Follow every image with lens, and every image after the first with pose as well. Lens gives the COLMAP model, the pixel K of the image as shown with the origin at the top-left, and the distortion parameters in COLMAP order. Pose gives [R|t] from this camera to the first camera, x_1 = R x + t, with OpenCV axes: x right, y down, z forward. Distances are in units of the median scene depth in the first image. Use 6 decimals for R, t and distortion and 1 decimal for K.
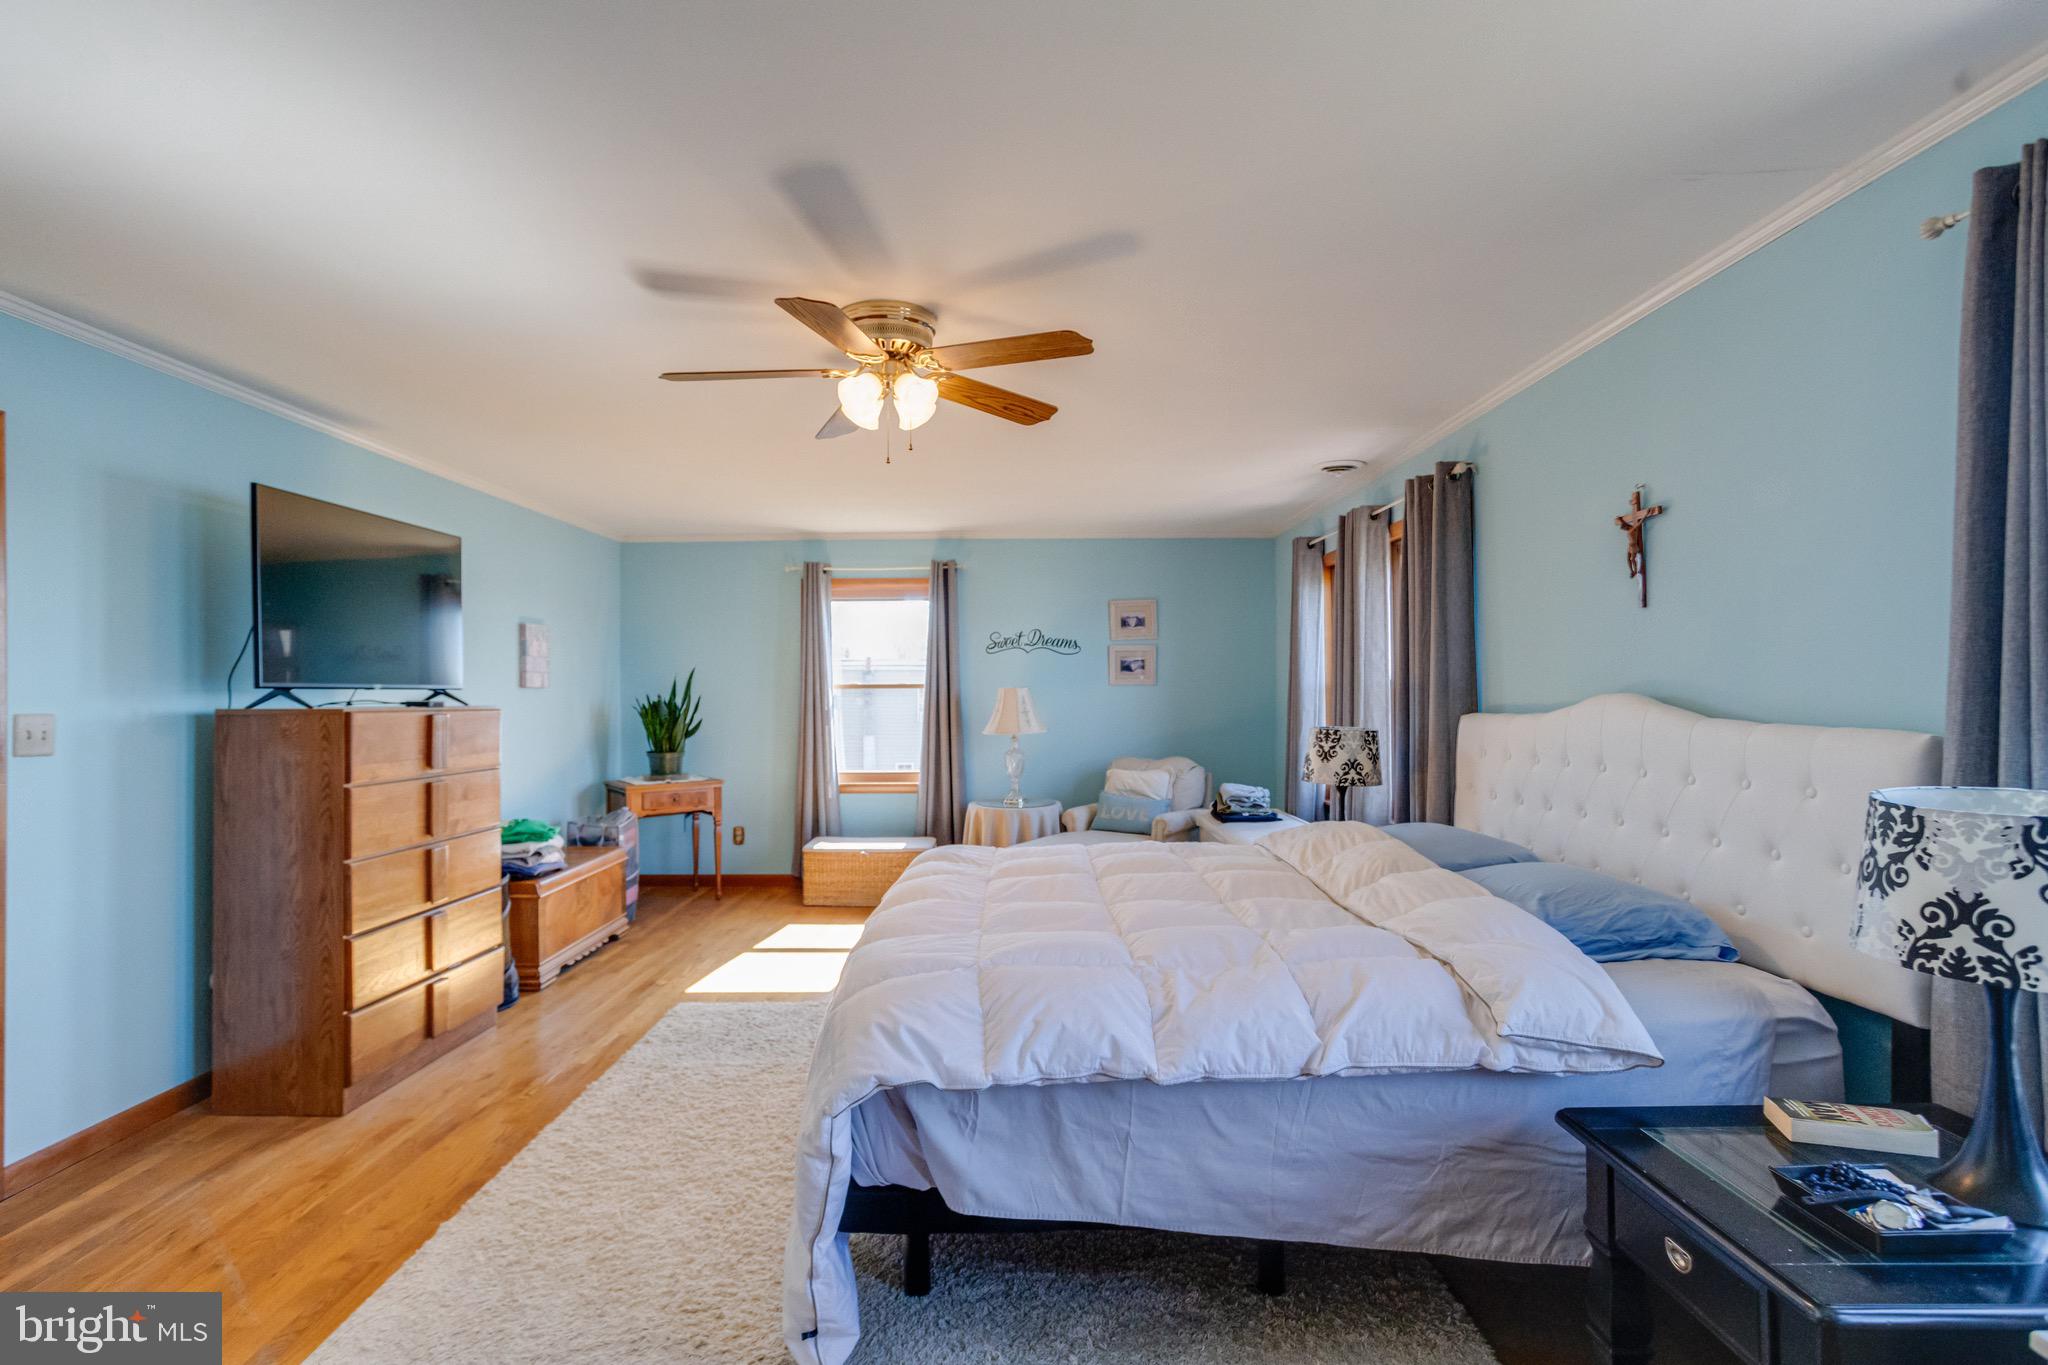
lens RADIAL K [[1009.5, 0, 1030.8], [0, 1009.5, 684.3], [0, 0, 1]] dist [-0.027102, 0.018557]
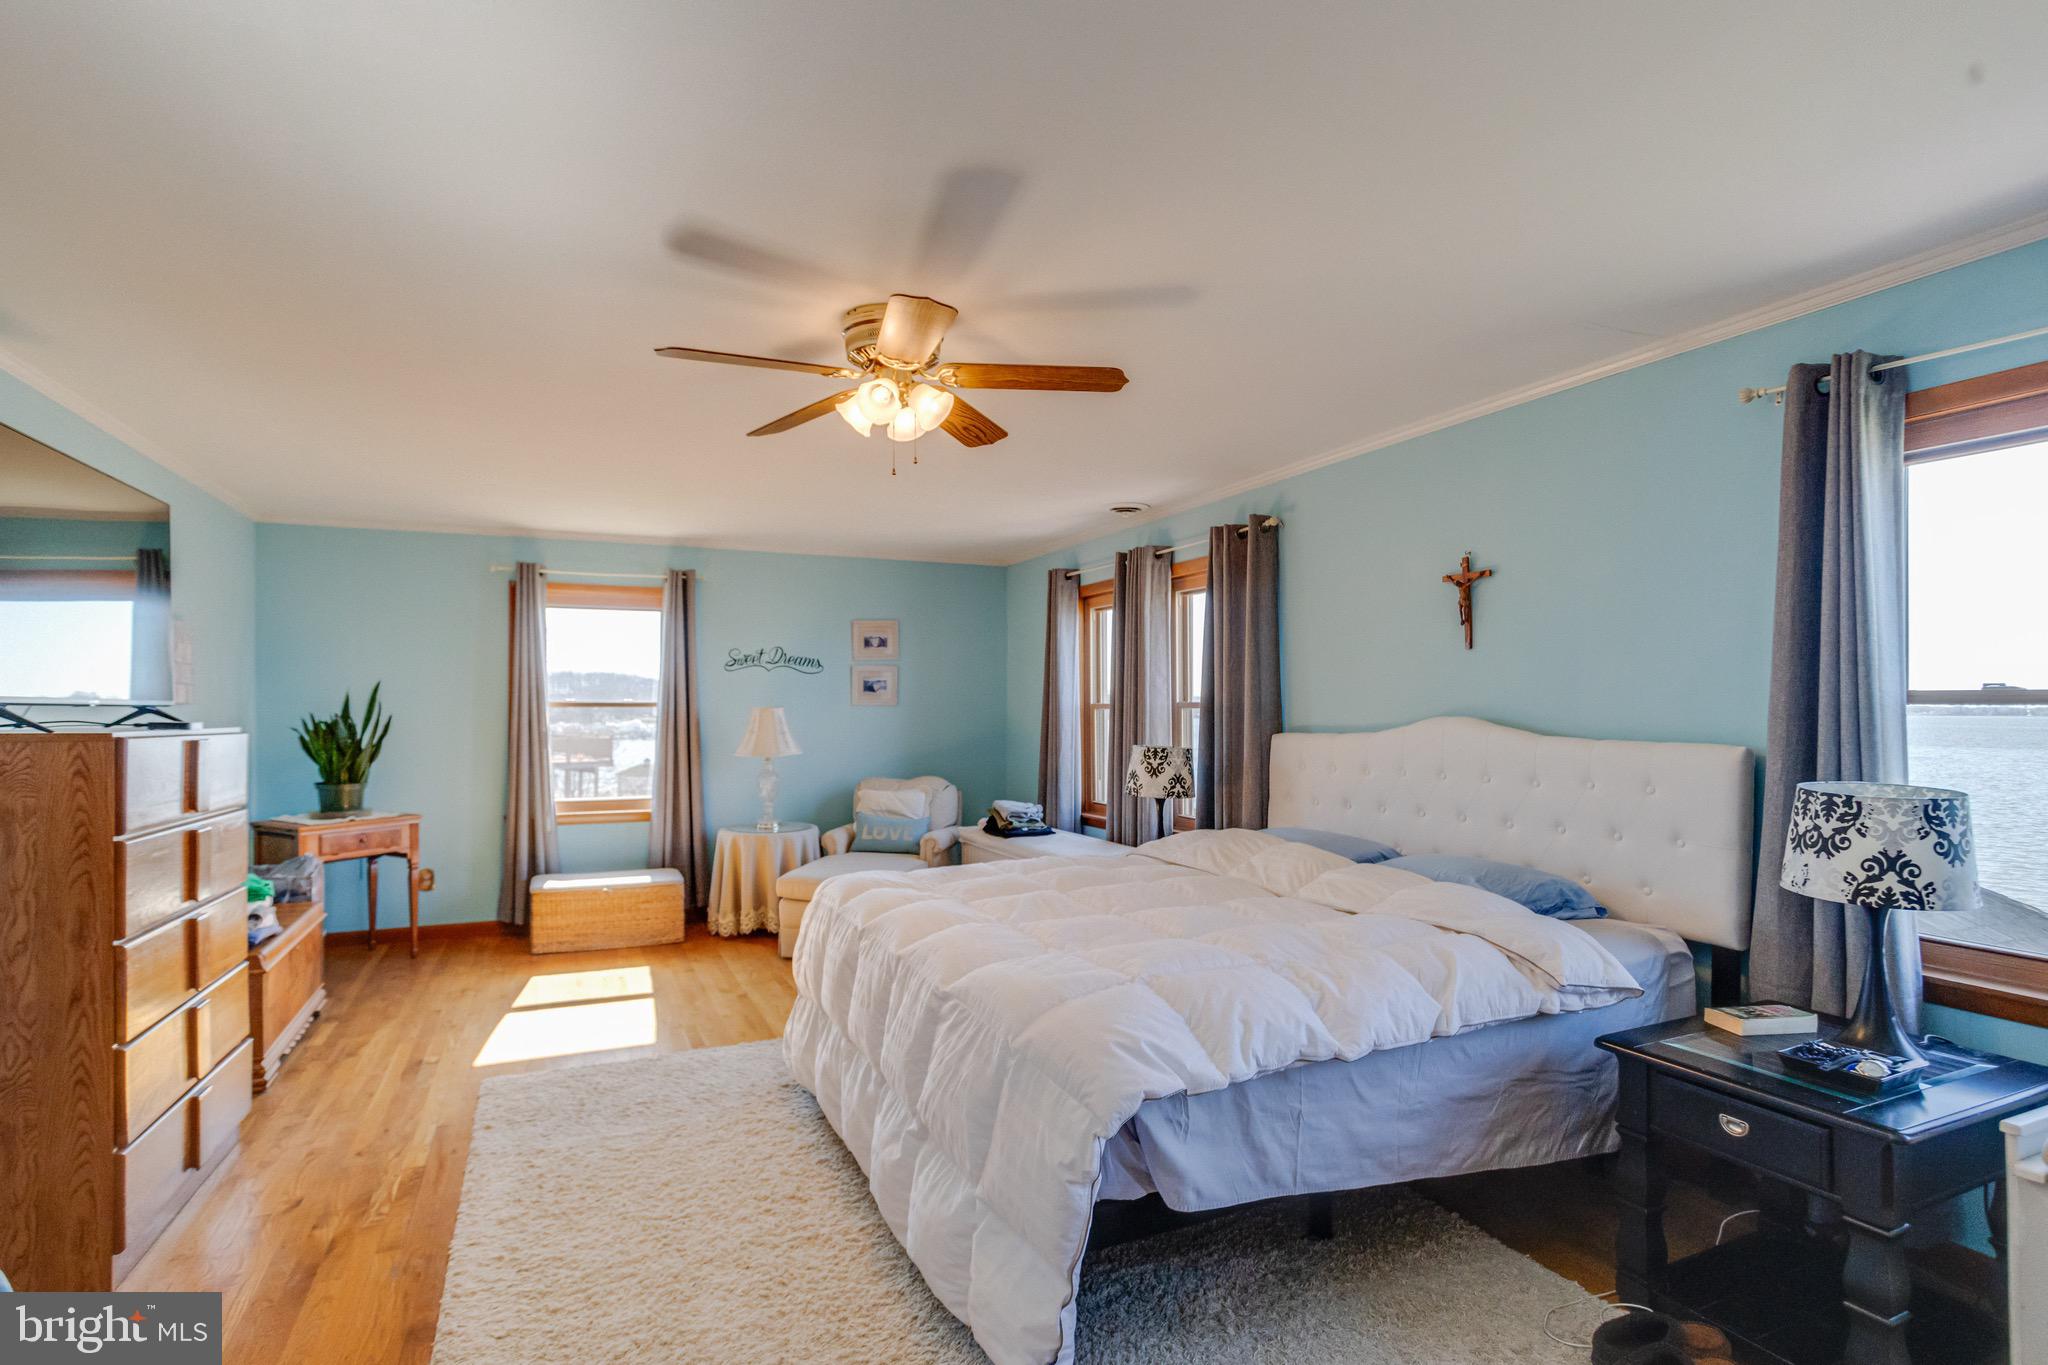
lens RADIAL K [[1009.5, 0, 1005.8], [0, 1009.5, 709.9], [0, 0, 1]] dist [-0.027102, 0.018557]
pose [[0.912724, 0.004981, 0.408547, -0.441895], [-0.007667, 0.999958, 0.004938, -0.001168], [-0.408505, -0.007639, 0.912724, 0.080787]]
